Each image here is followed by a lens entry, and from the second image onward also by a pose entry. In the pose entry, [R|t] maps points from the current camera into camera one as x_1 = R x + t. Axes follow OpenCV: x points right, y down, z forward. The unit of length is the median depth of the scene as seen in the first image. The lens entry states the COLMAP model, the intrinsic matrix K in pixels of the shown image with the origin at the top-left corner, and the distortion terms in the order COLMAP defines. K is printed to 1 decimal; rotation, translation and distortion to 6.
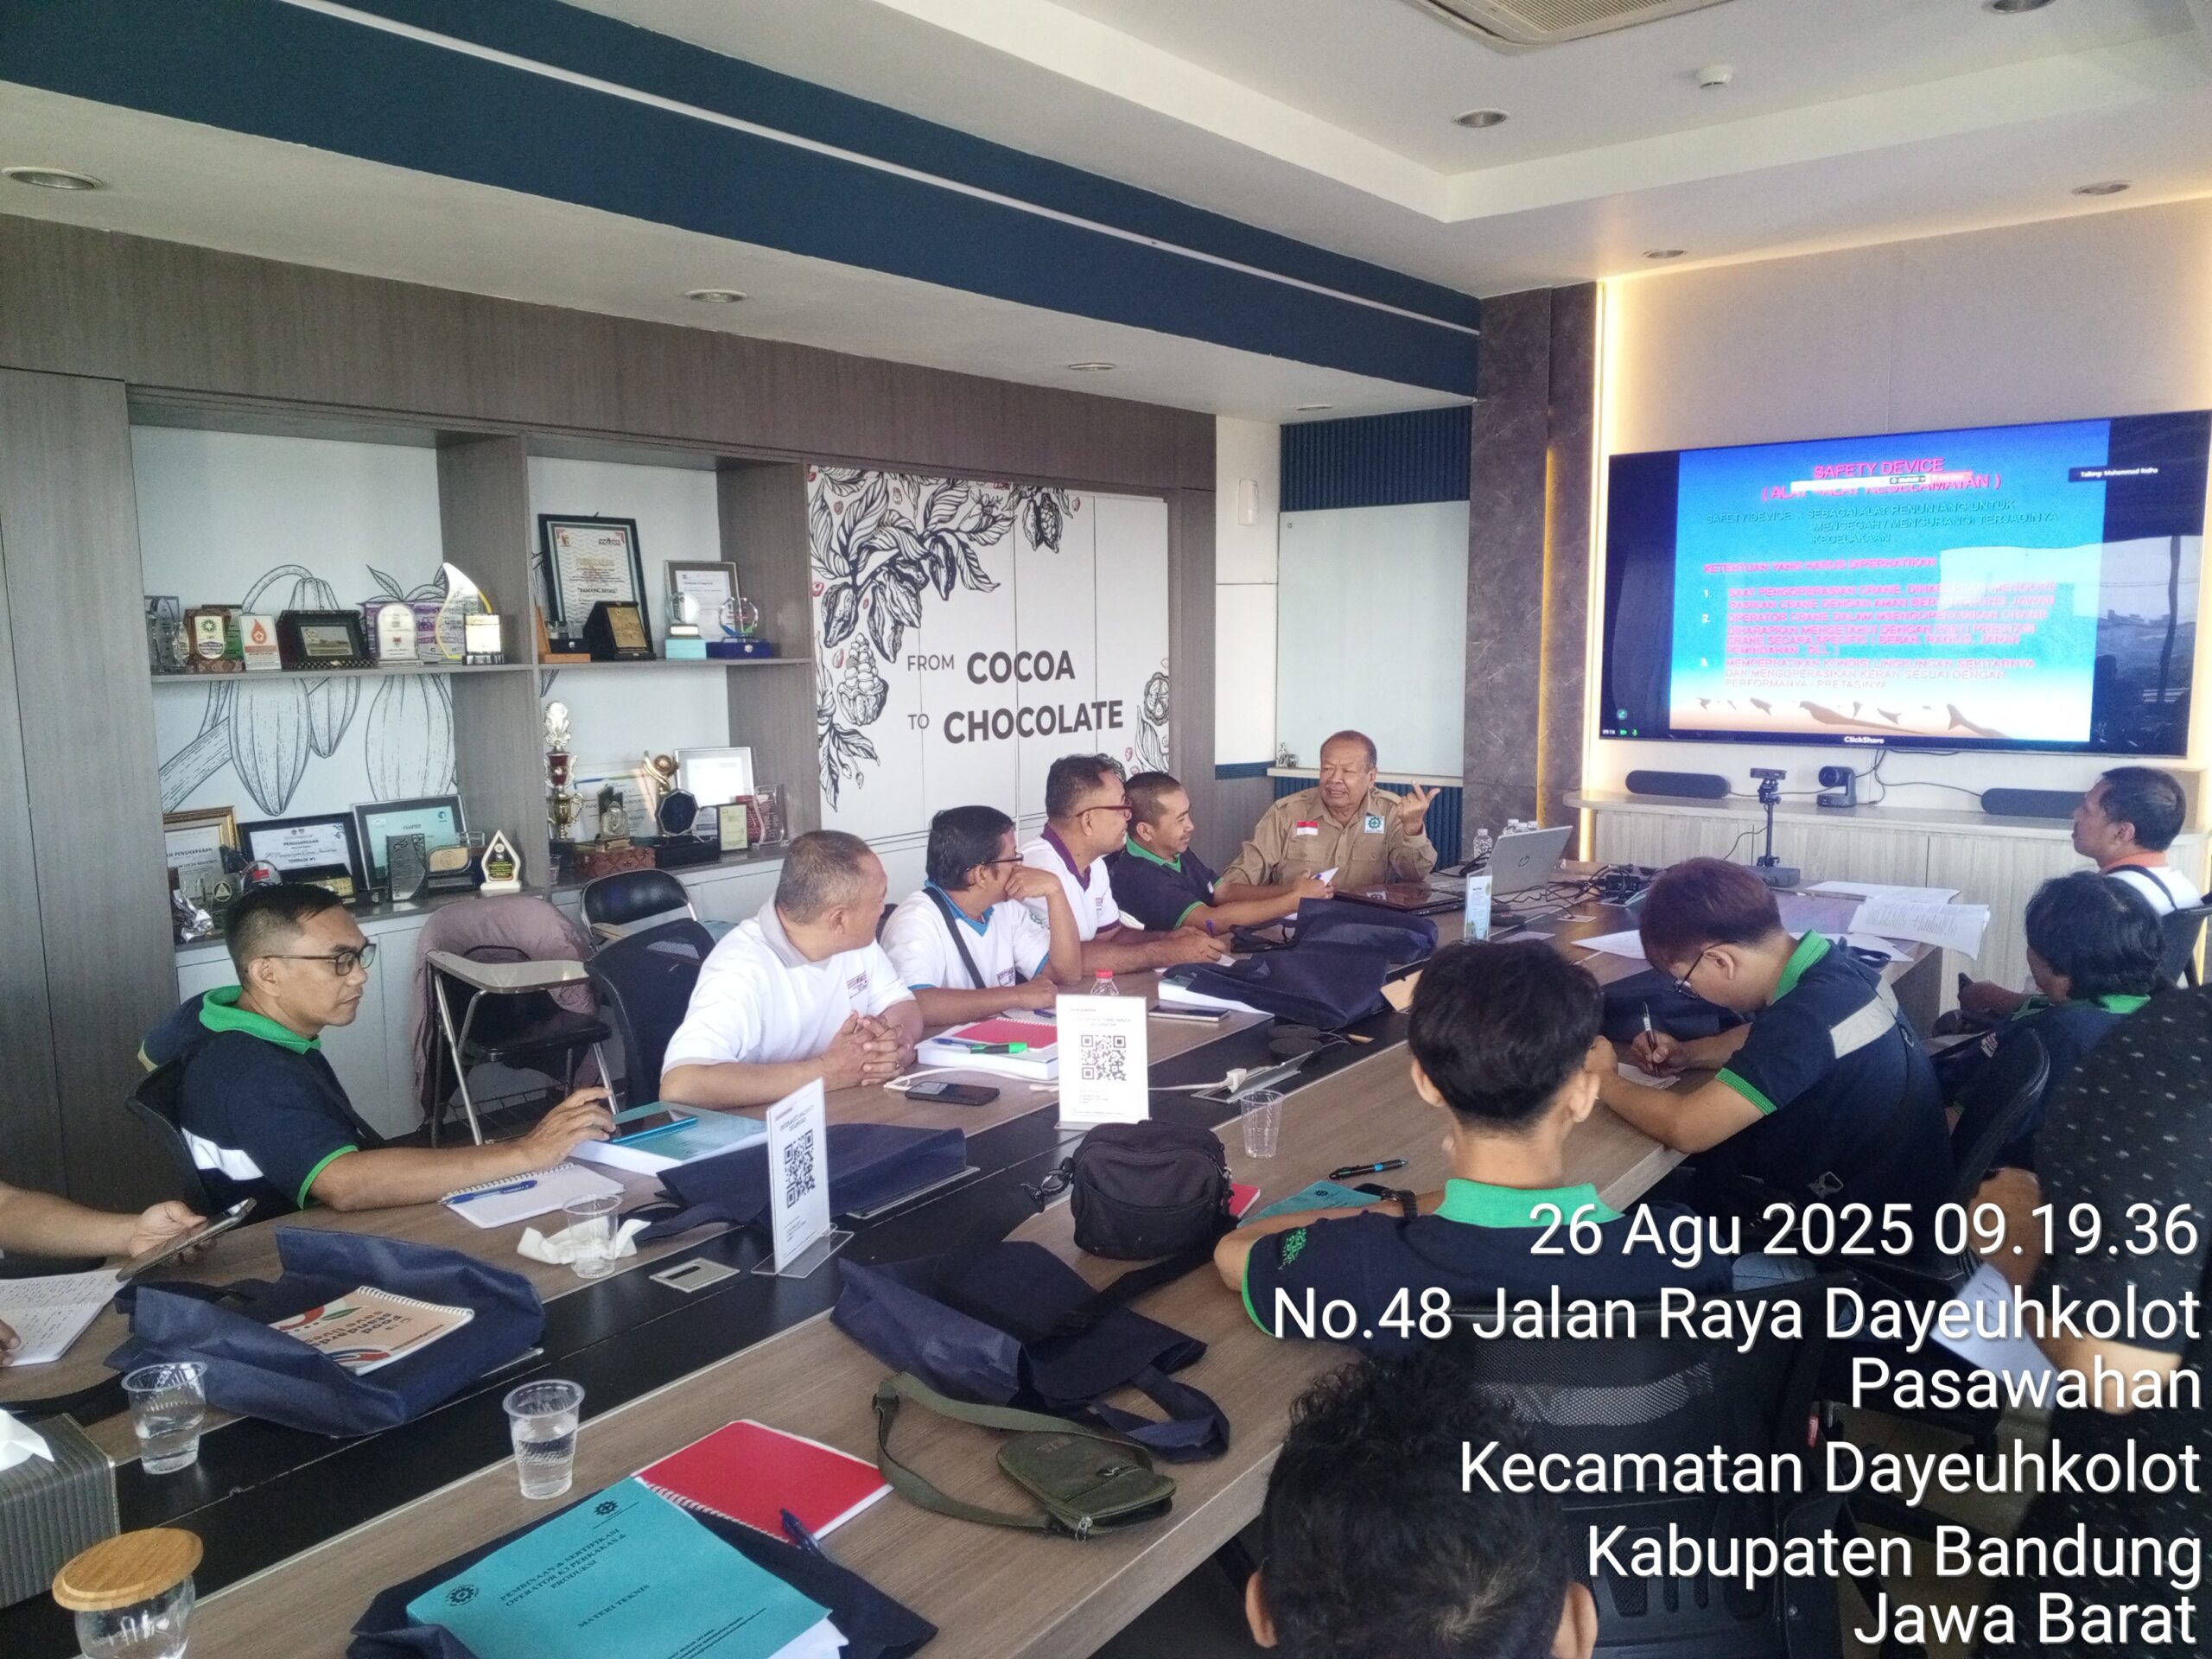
lens RADIAL K [[1580.1, 0, 1100.2], [0, 1580.1, 829.3], [0, 0, 1]] dist [0.000228, -0.009569]
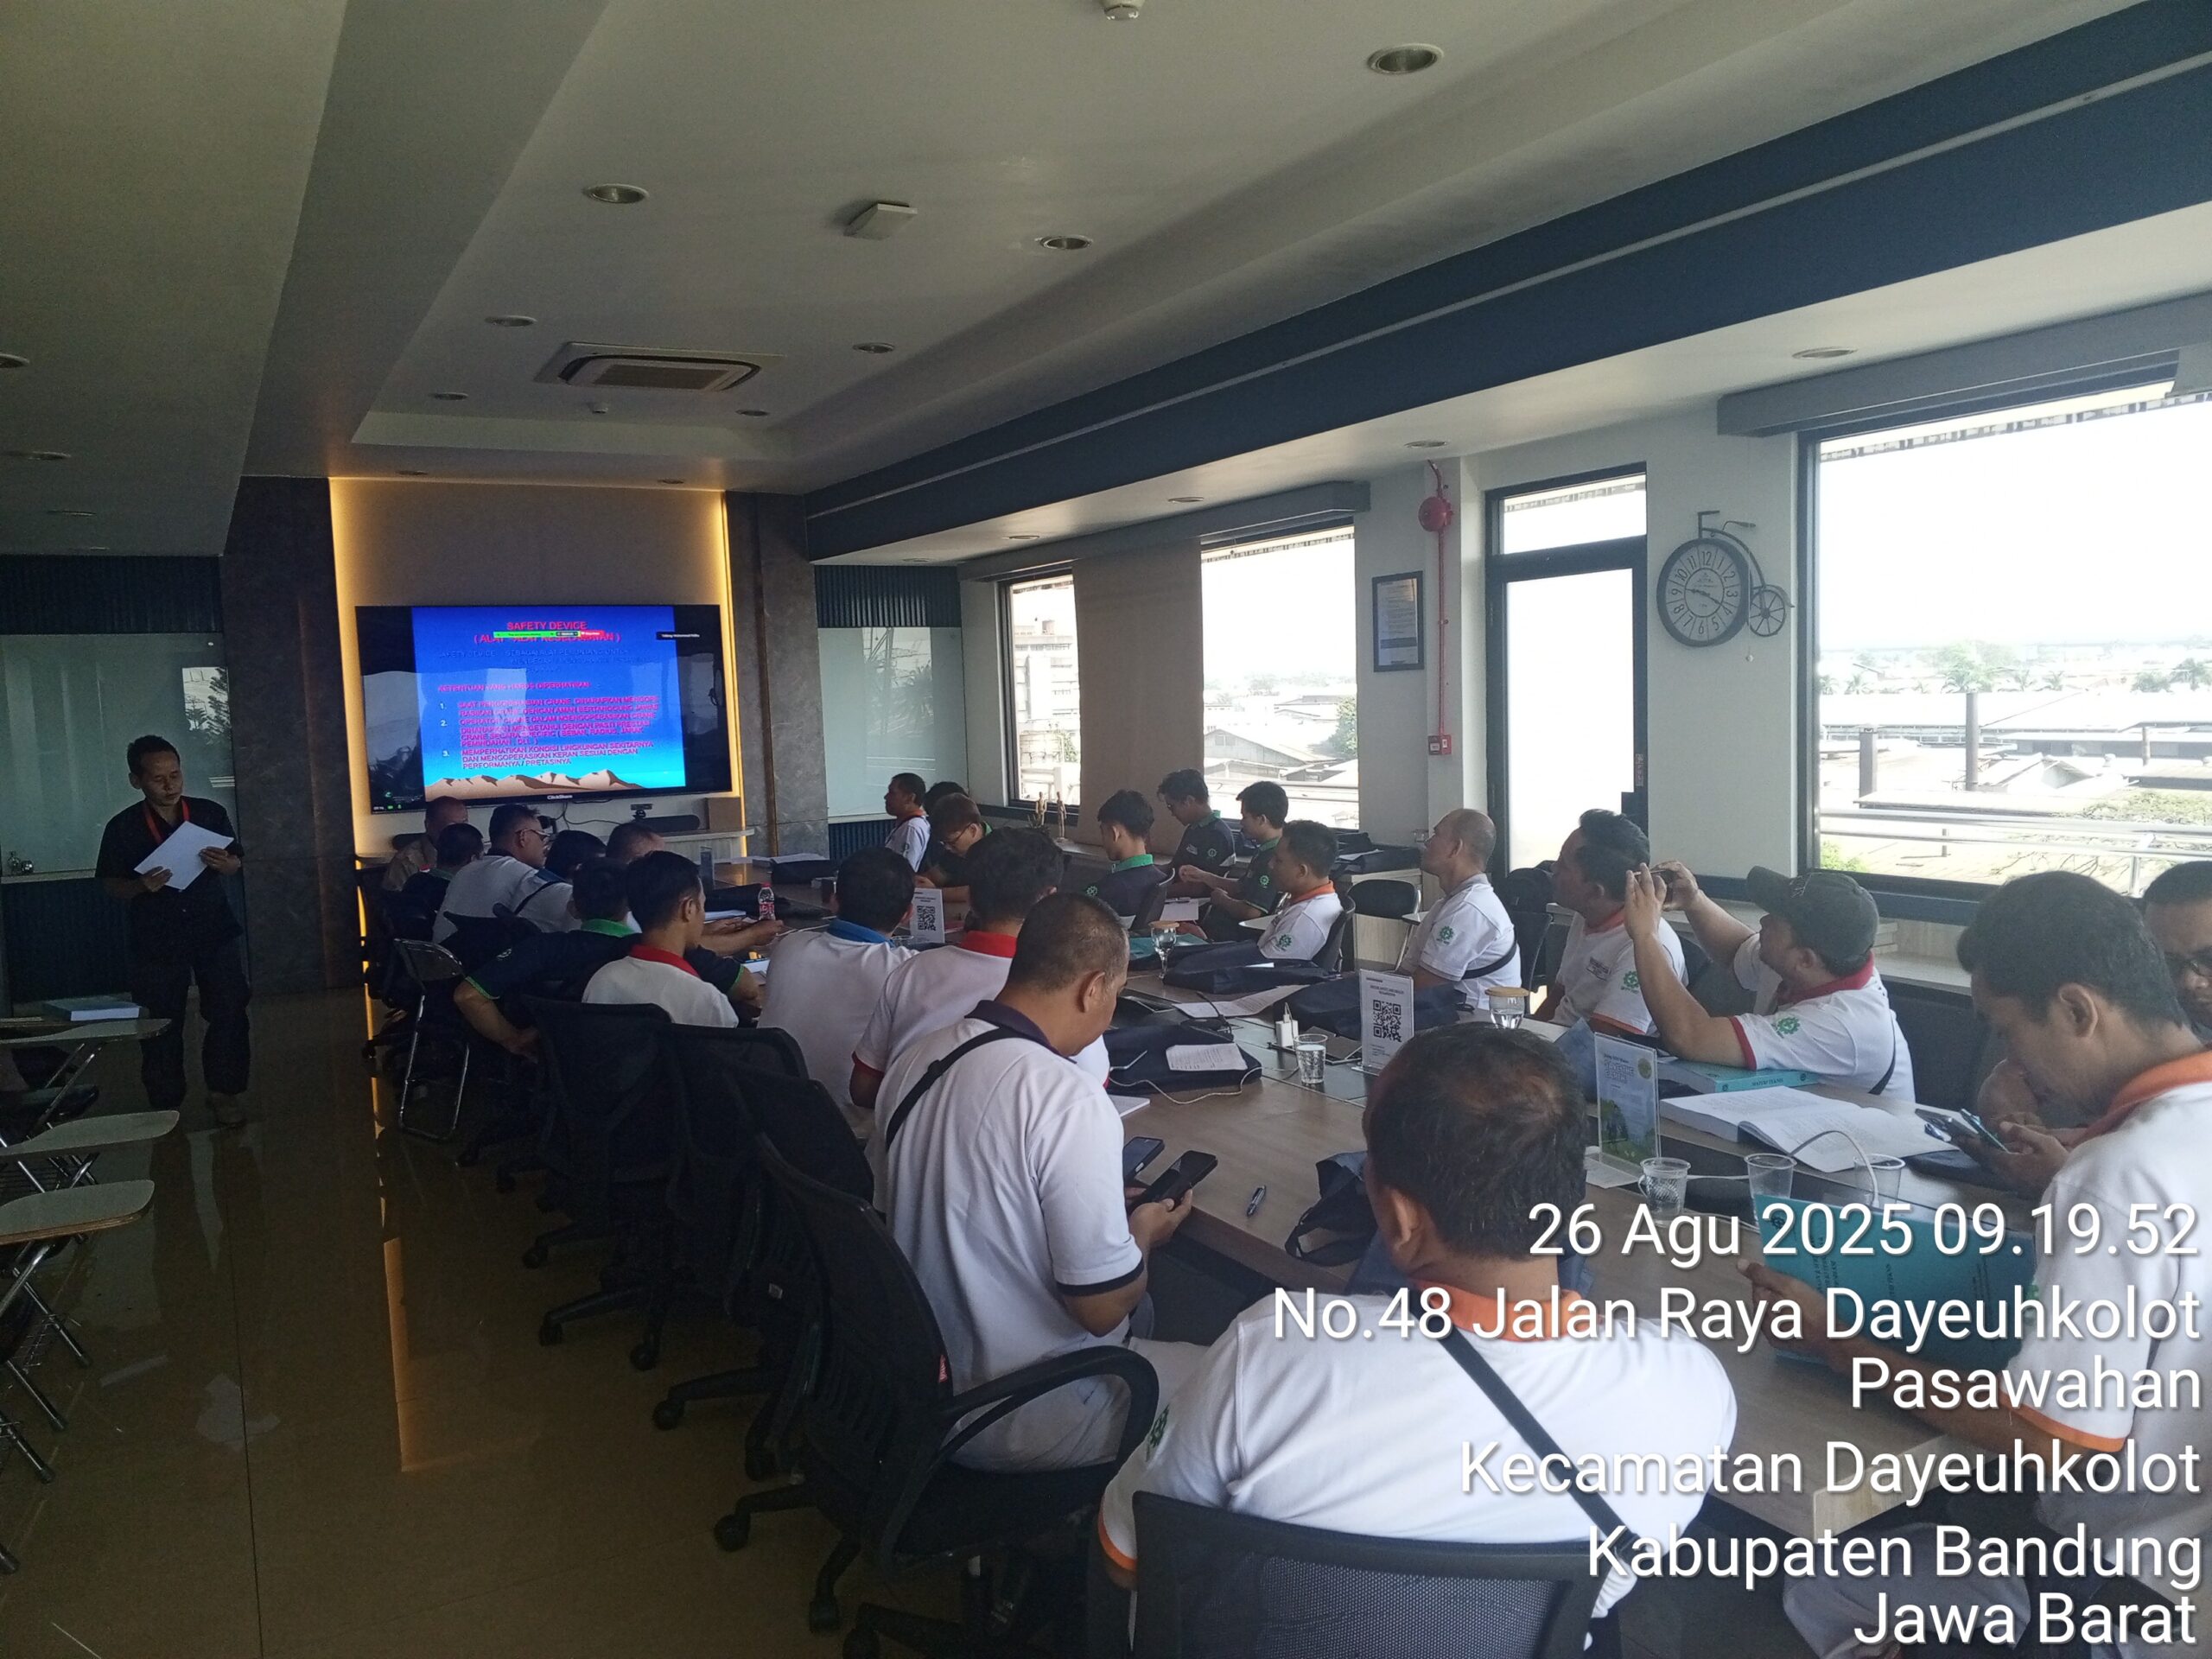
lens RADIAL K [[1580.1, 0, 1094.7], [0, 1580.1, 838.9], [0, 0, 1]] dist [0.000228, -0.009569]
pose [[0.375902, -0.082171, 0.923009, -0.759797], [0.151893, 0.988052, 0.026102, 0.024332], [-0.914126, 0.130387, 0.383892, -0.082229]]
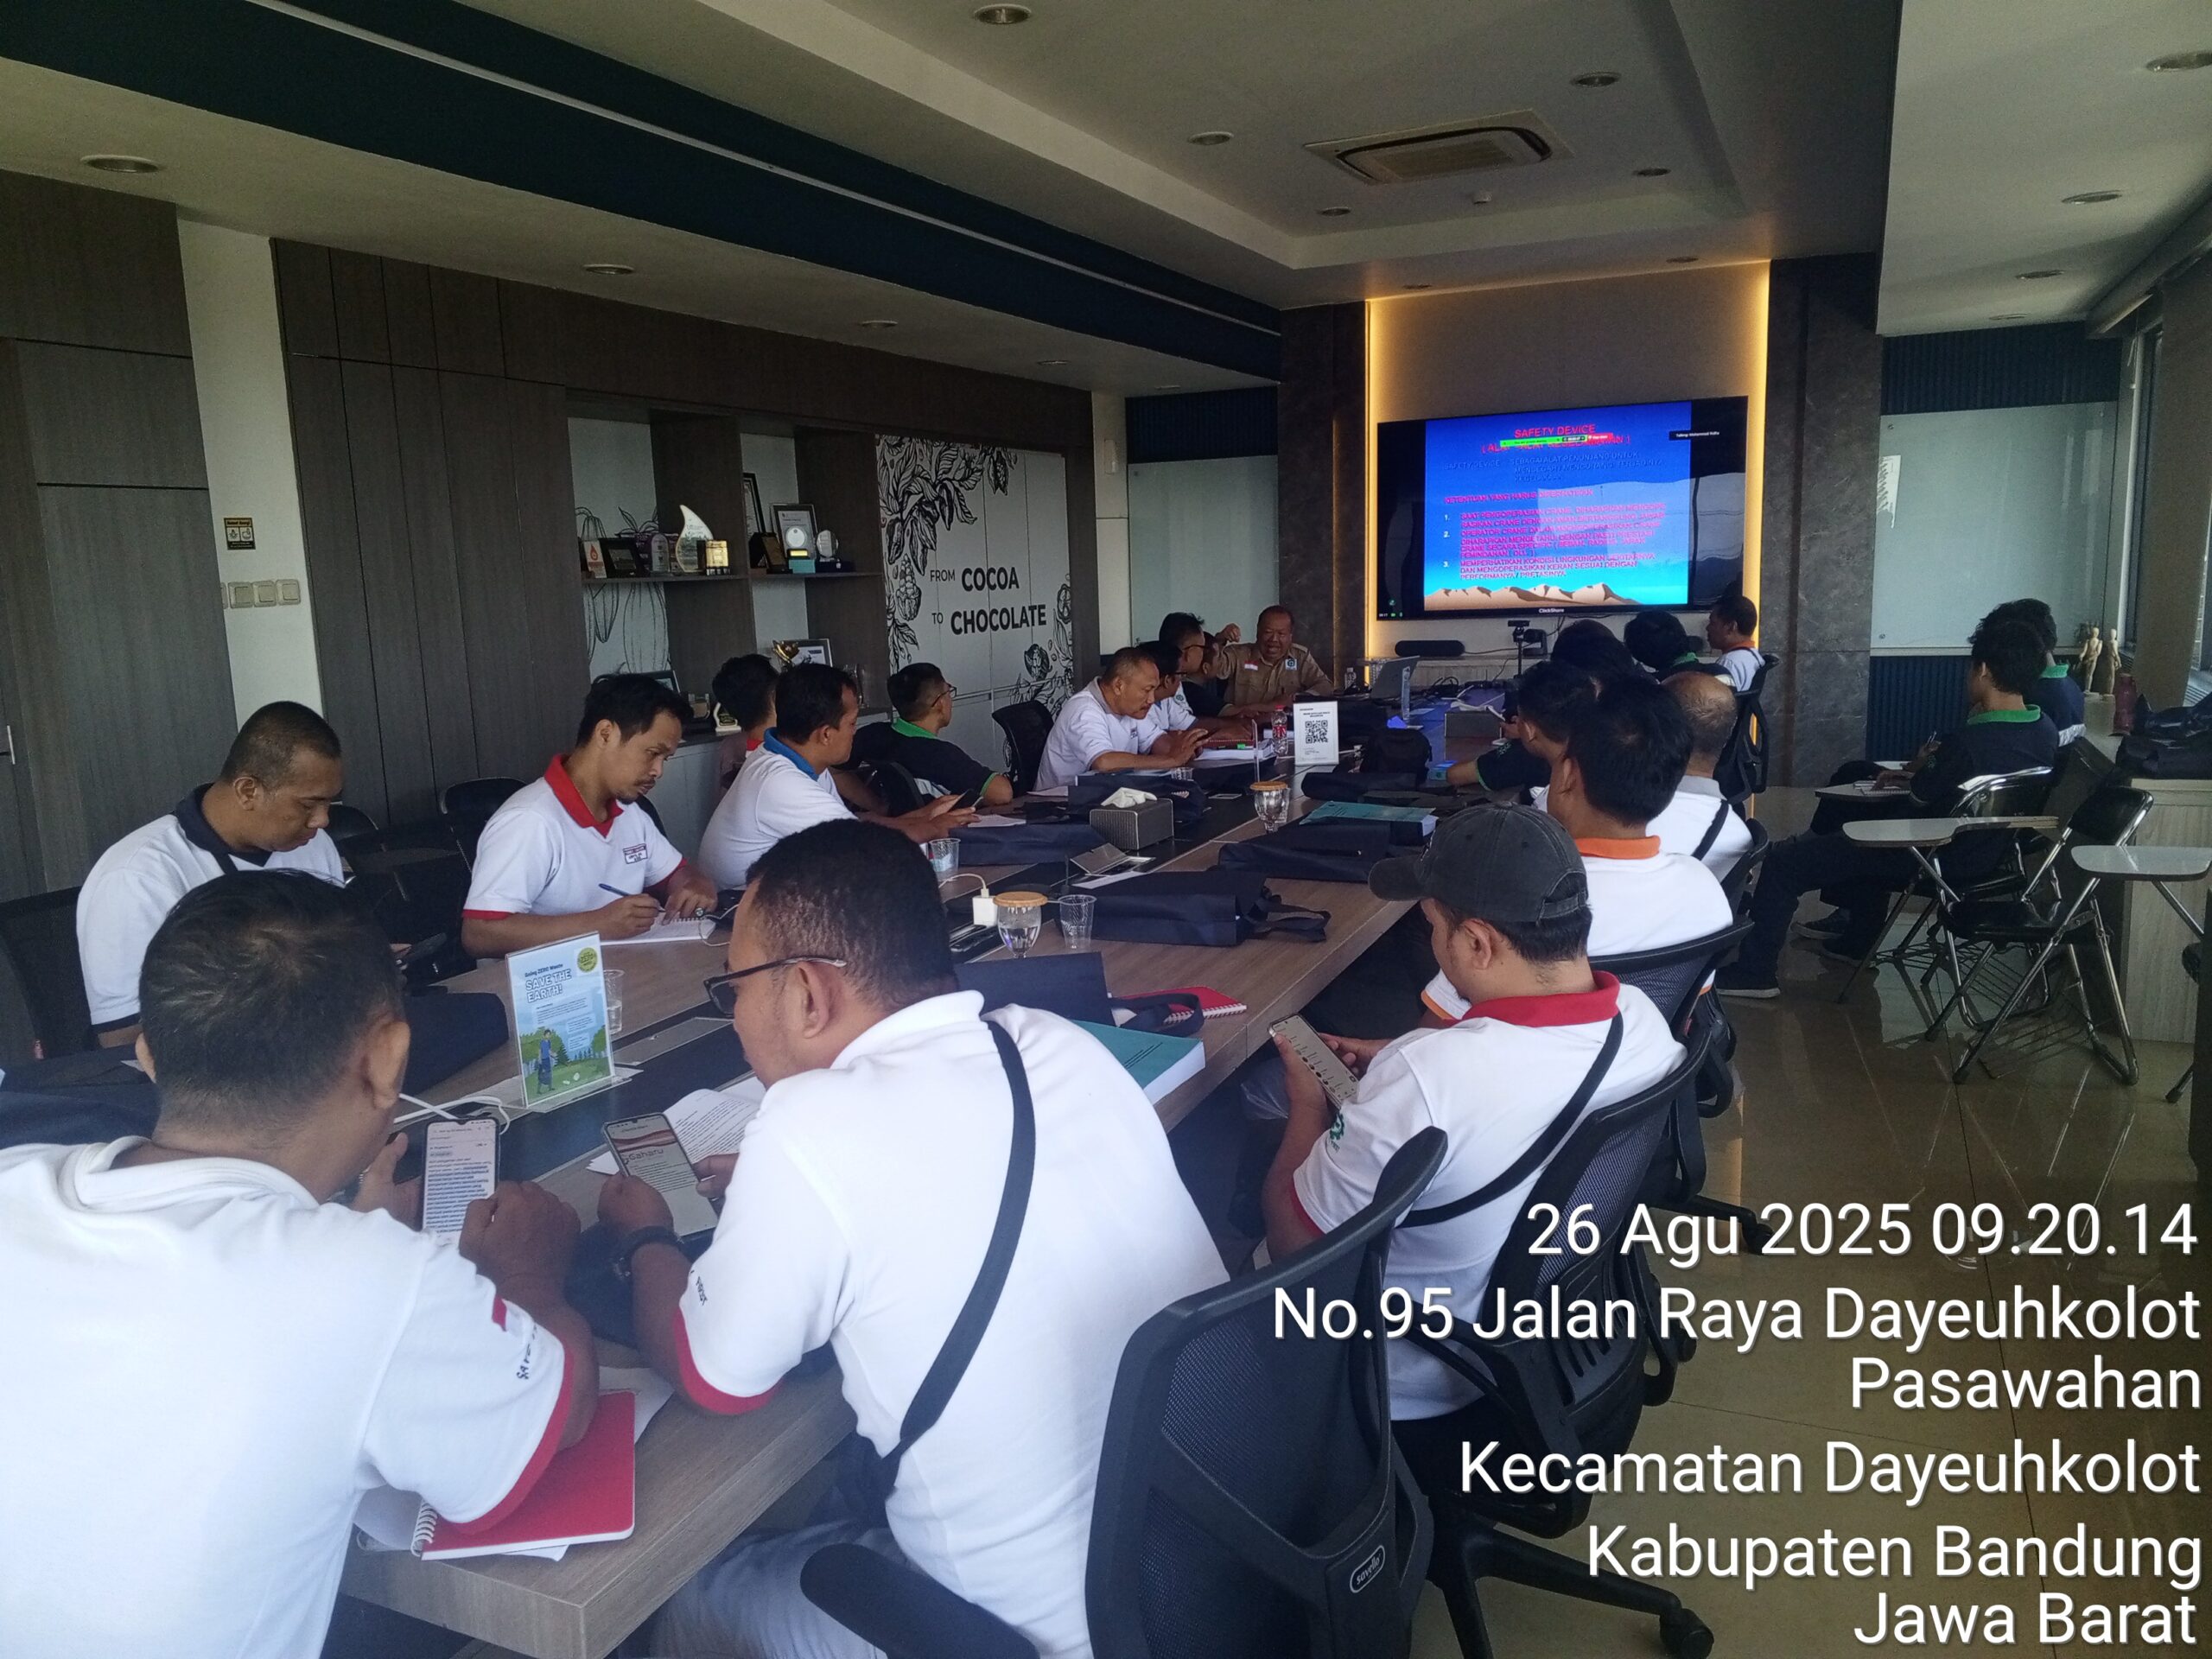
lens RADIAL K [[1580.1, 0, 1105.3], [0, 1580.1, 827.1], [0, 0, 1]] dist [0.000228, -0.009569]
pose [[0.968476, -0.064053, 0.240730, -0.312023], [0.057370, 0.997751, 0.034674, 0.073724], [-0.242409, -0.019771, 0.969973, -0.377659]]
